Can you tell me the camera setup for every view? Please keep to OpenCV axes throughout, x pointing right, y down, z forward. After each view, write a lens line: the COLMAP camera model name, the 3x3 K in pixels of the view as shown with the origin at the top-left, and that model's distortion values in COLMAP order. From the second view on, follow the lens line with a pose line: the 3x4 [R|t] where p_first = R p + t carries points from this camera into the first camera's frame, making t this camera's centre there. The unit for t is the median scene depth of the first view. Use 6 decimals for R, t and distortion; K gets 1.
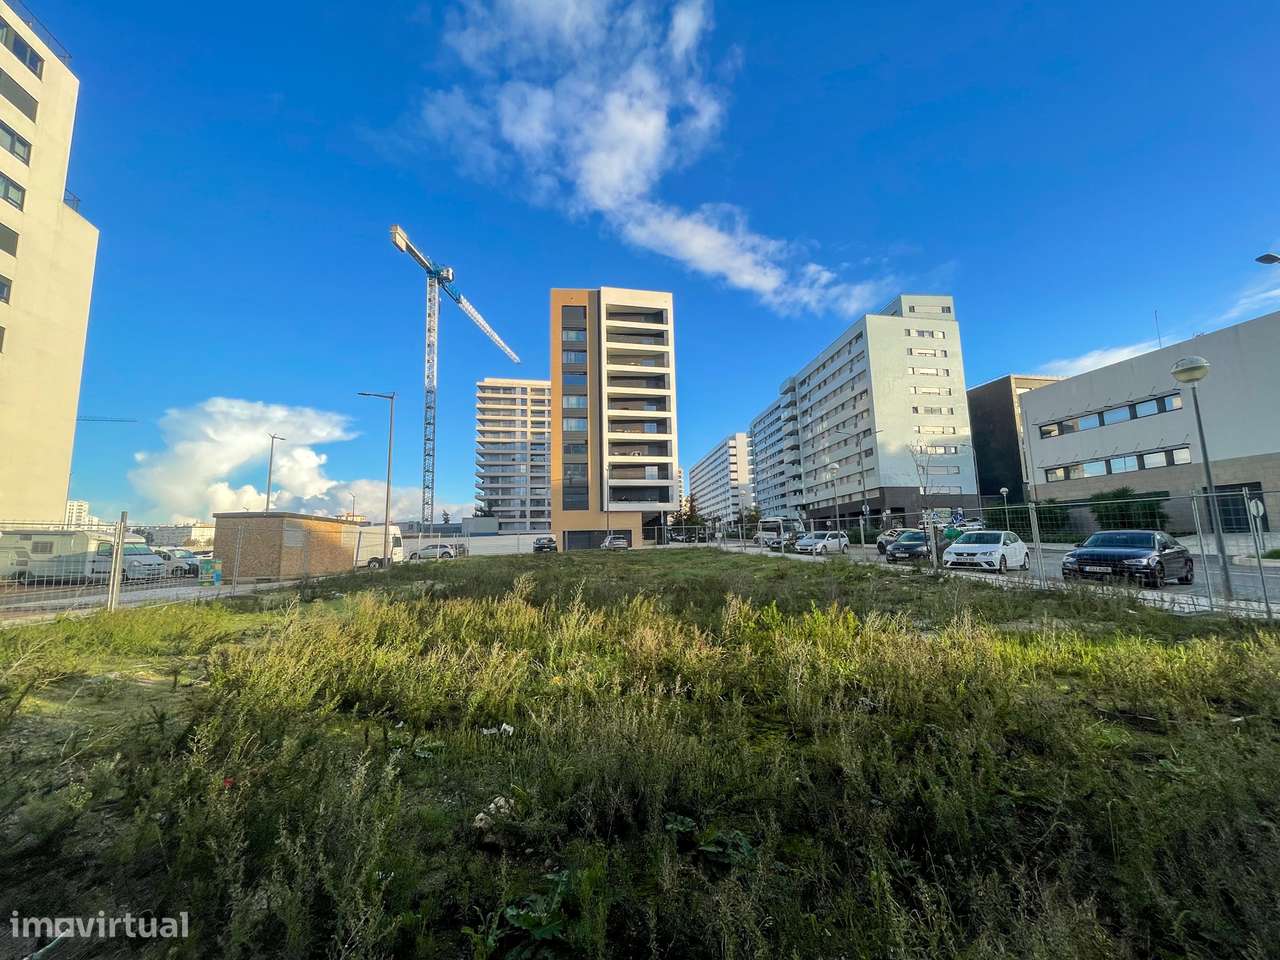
lens RADIAL K [[532.4, 0, 636.3], [0, 532.4, 481.3], [0, 0, 1]] dist [-0.001453, -0.000210]
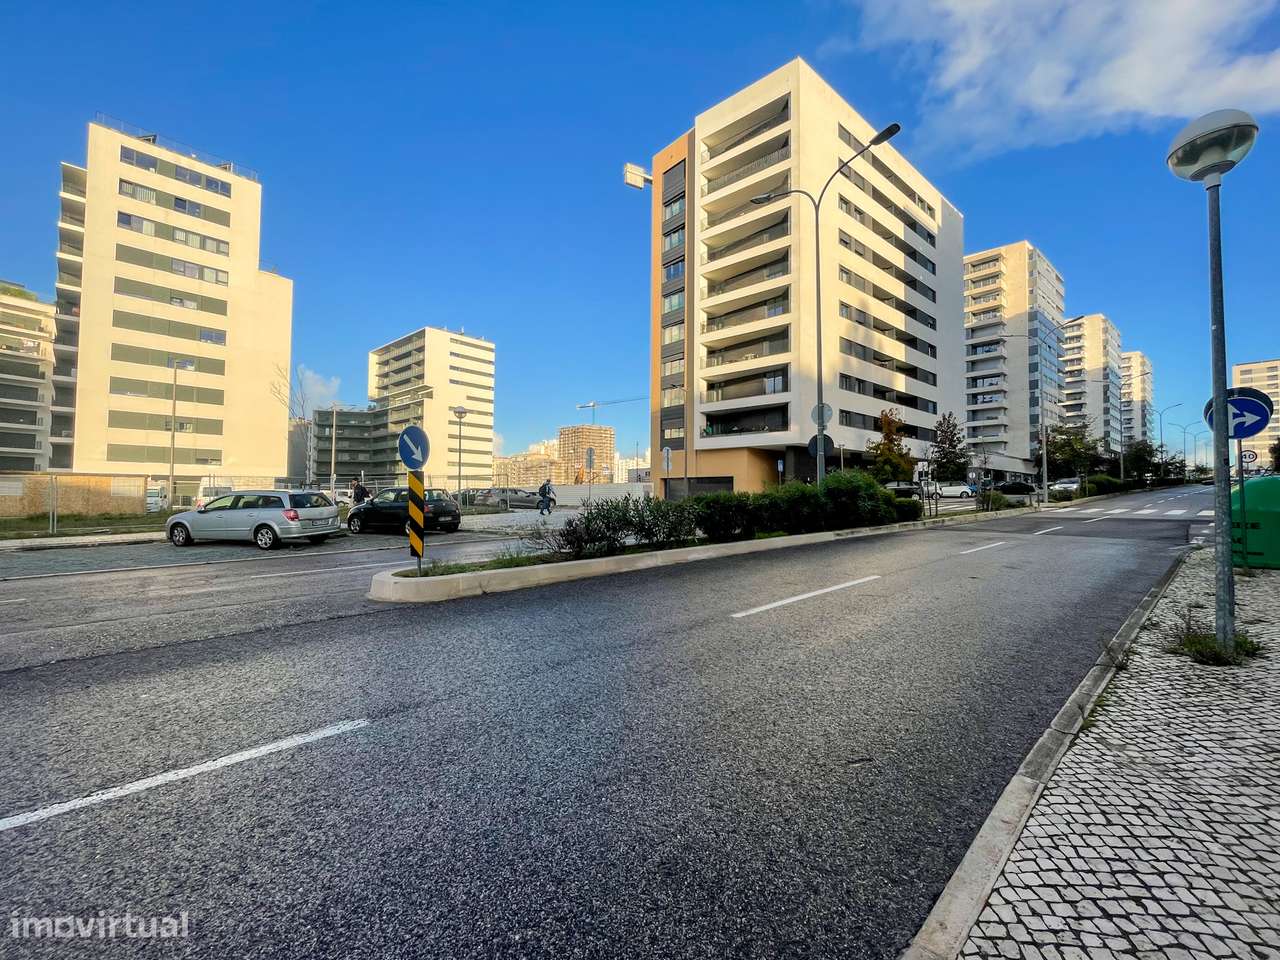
lens RADIAL K [[532.4, 0, 636.3], [0, 532.4, 481.3], [0, 0, 1]] dist [-0.001453, -0.000210]
pose [[0.573698, -0.001854, -0.819064, 0.452328], [0.083708, 0.994894, 0.056380, 0.049632], [0.814778, -0.100907, 0.570924, 0.519416]]
